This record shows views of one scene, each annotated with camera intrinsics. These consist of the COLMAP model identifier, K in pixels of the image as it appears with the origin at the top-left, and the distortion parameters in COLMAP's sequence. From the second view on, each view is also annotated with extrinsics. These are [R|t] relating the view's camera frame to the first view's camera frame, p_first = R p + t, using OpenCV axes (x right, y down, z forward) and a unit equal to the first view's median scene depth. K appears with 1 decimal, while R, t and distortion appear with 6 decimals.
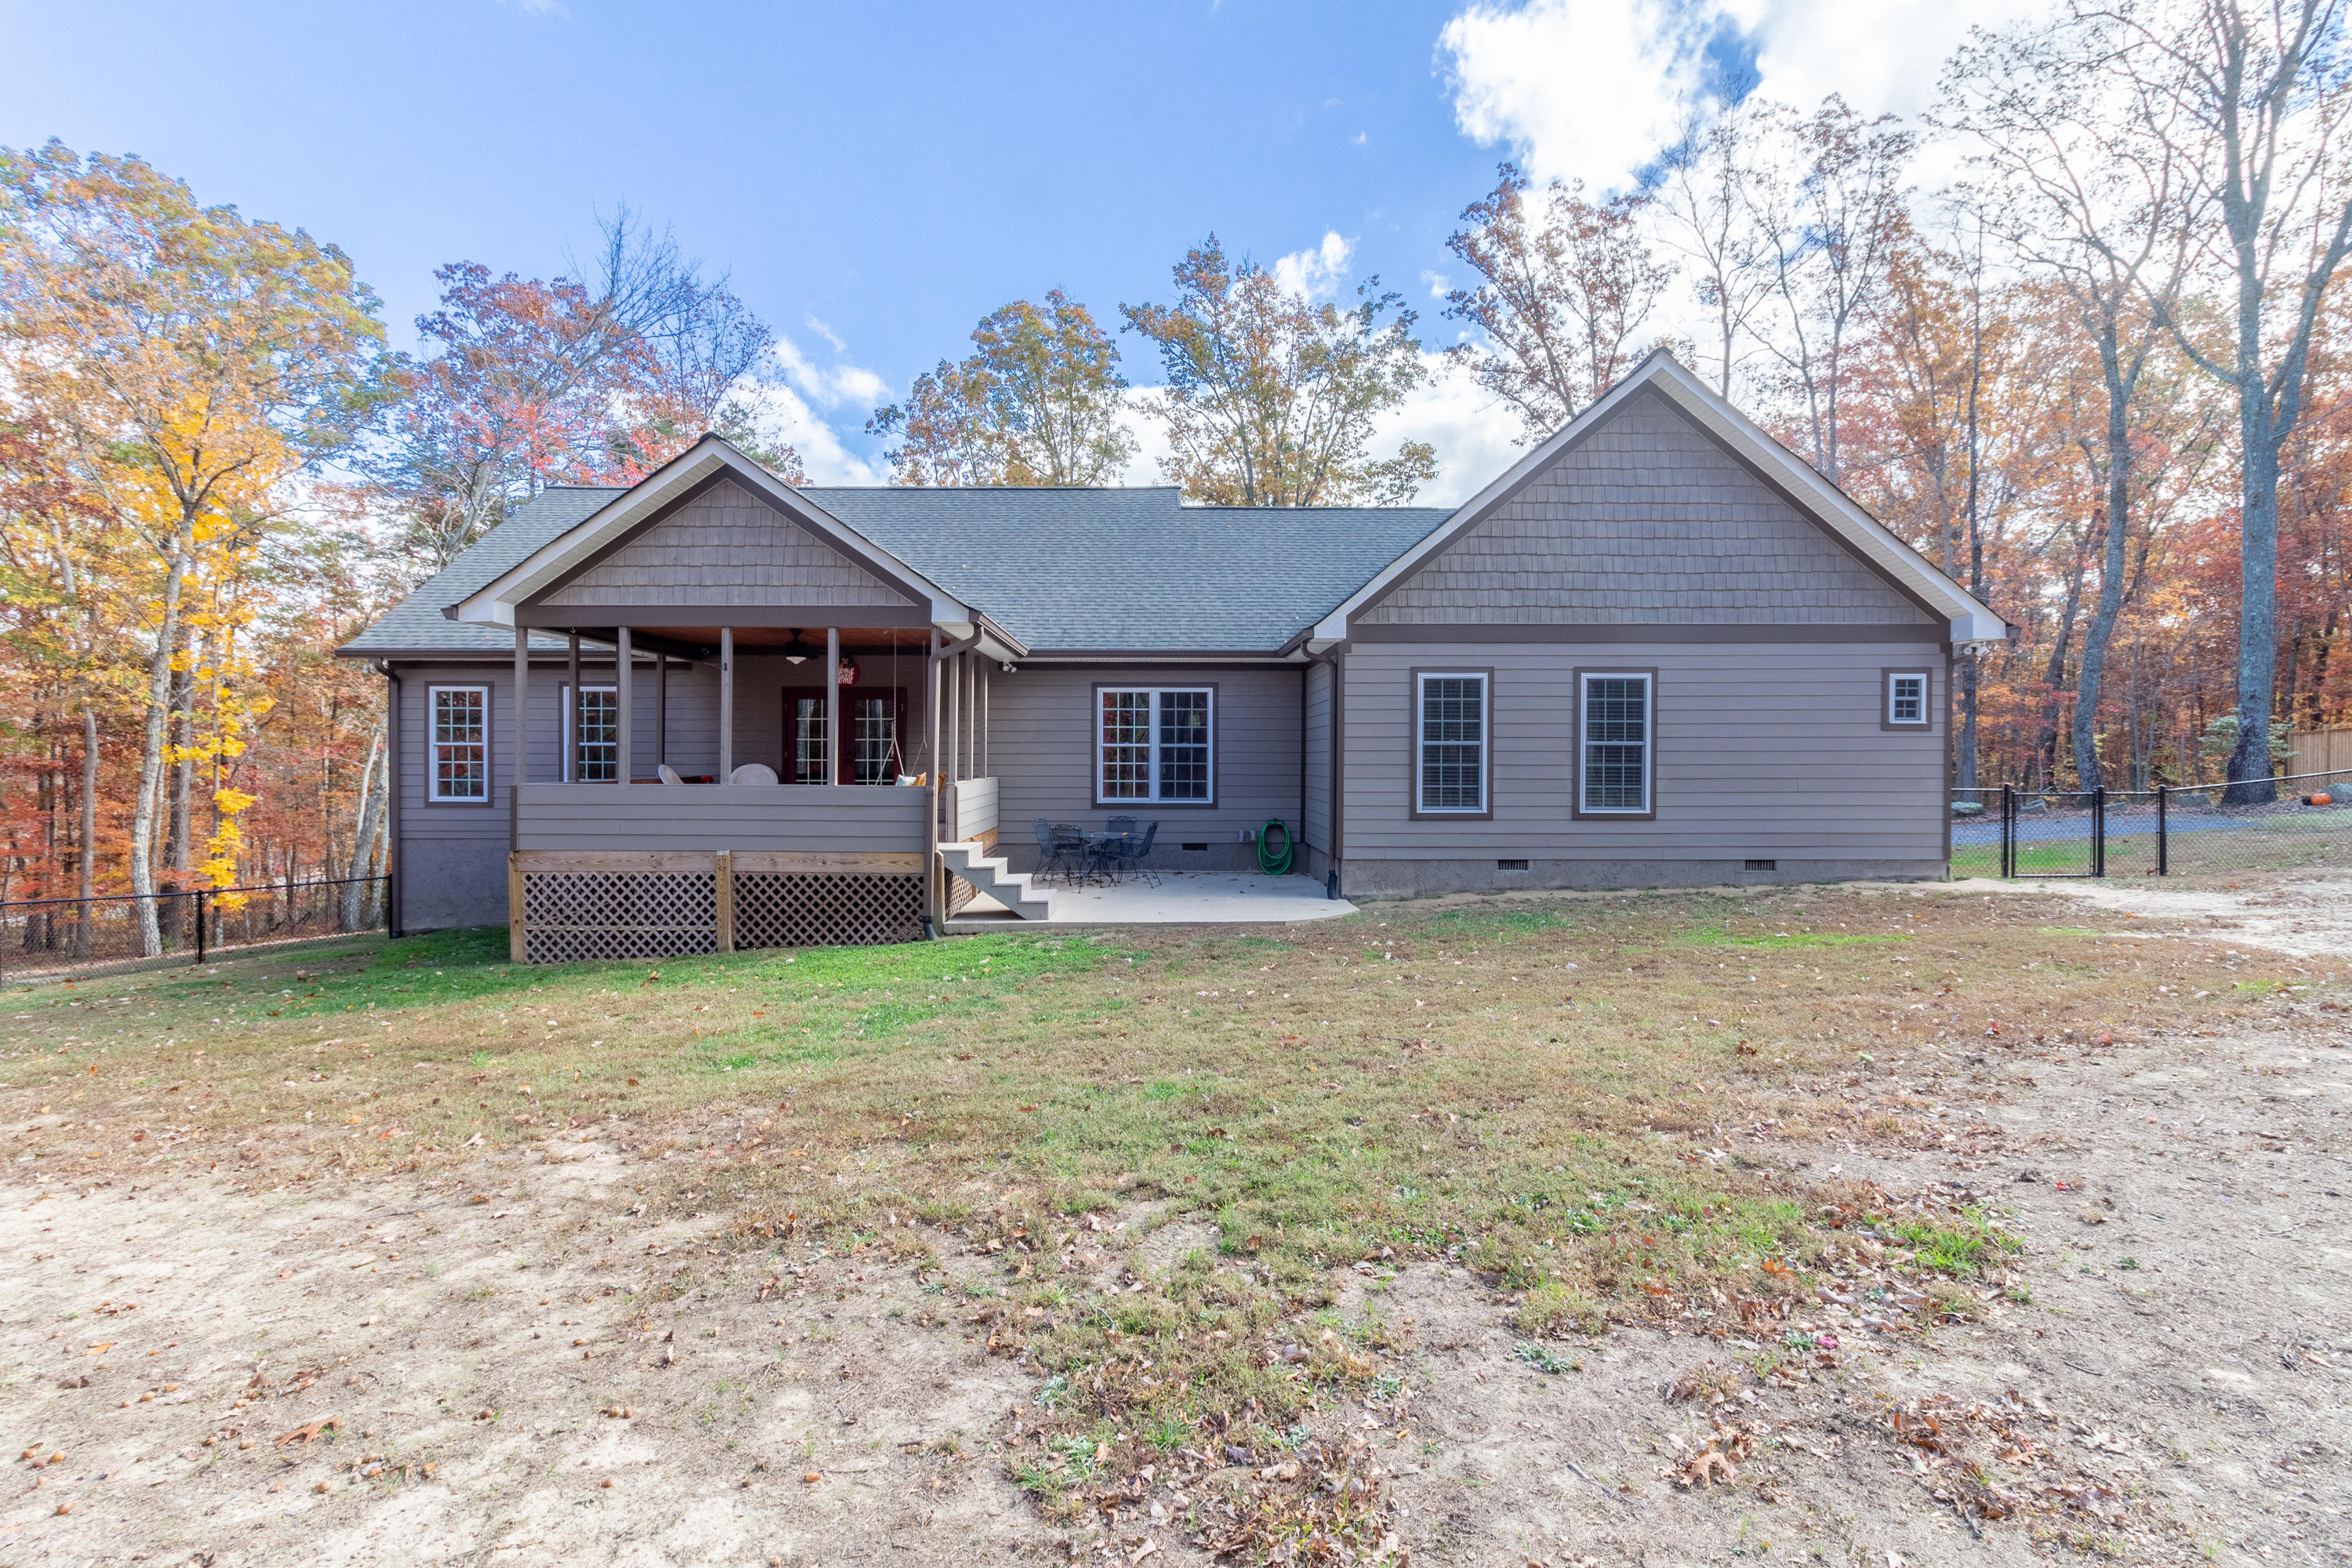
lens RADIAL K [[1224.8, 0, 1163.4], [0, 1224.8, 778.4], [0, 0, 1]] dist [0.003340, -0.001343]
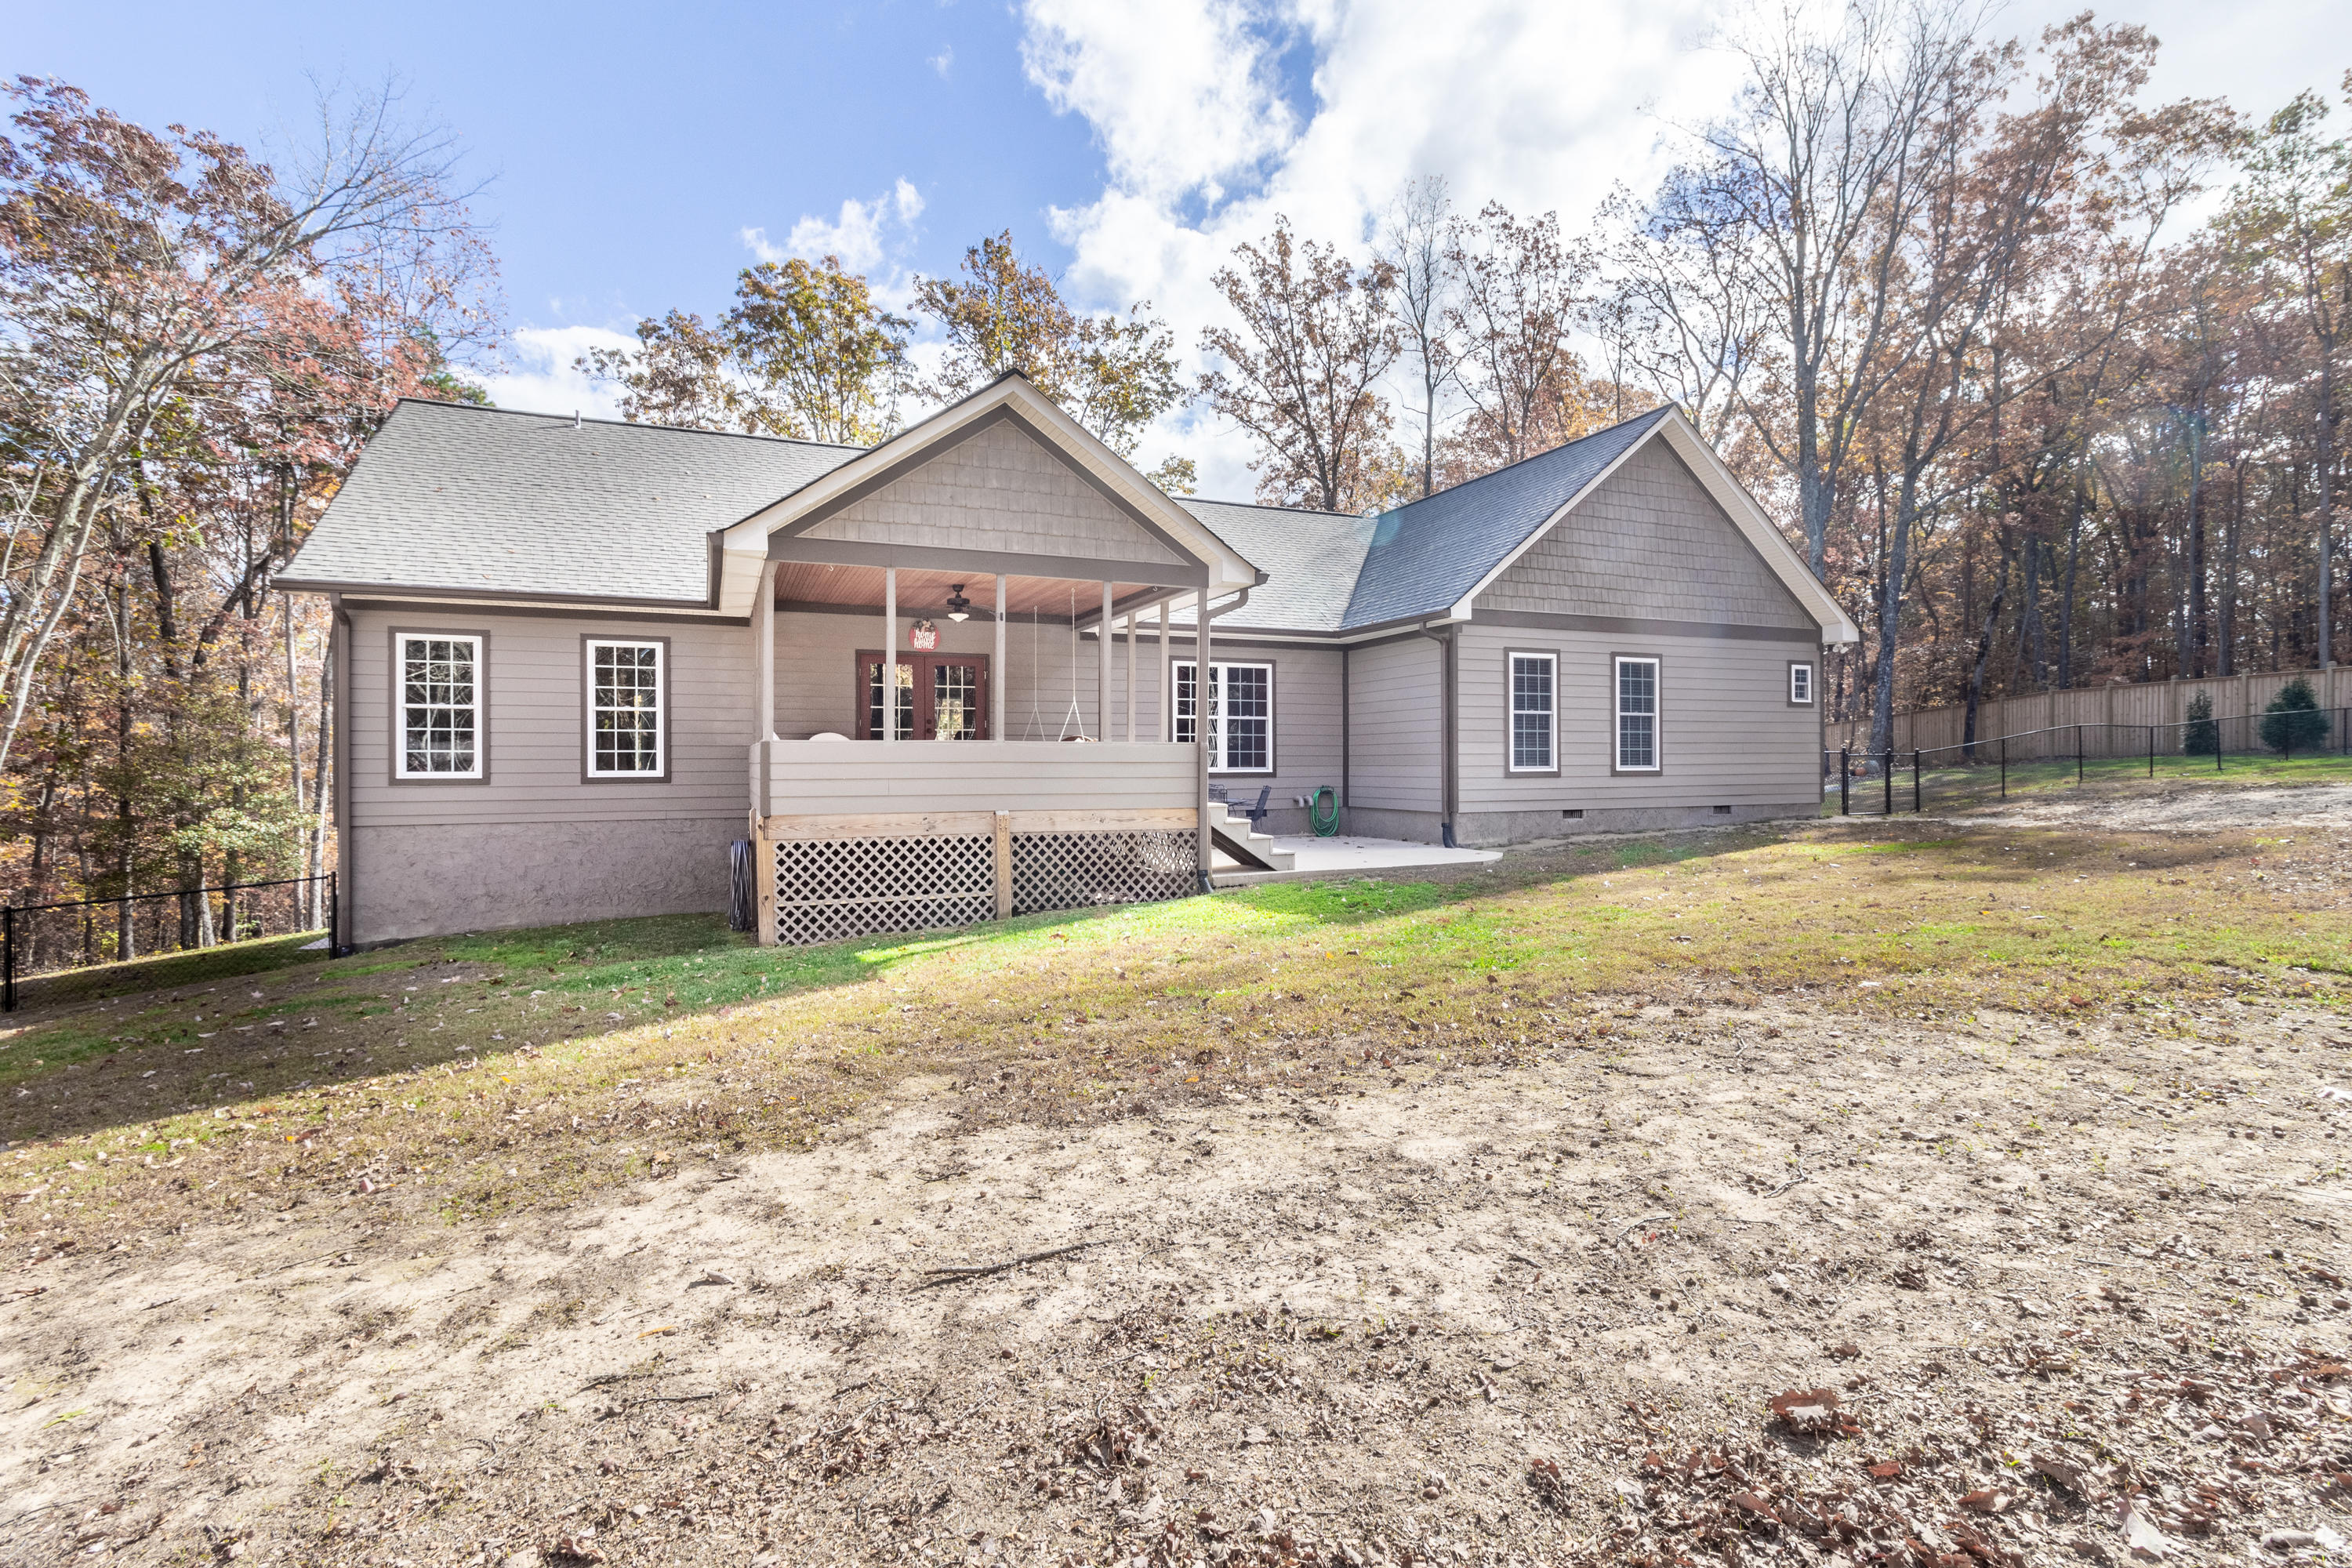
lens RADIAL K [[1224.8, 0, 1185.1], [0, 1224.8, 785.5], [0, 0, 1]] dist [0.003340, -0.001343]
pose [[0.900666, -0.011941, 0.434347, -0.637092], [0.014826, 0.999885, -0.003254, 0.044343], [-0.434258, 0.009370, 0.900740, 0.086682]]
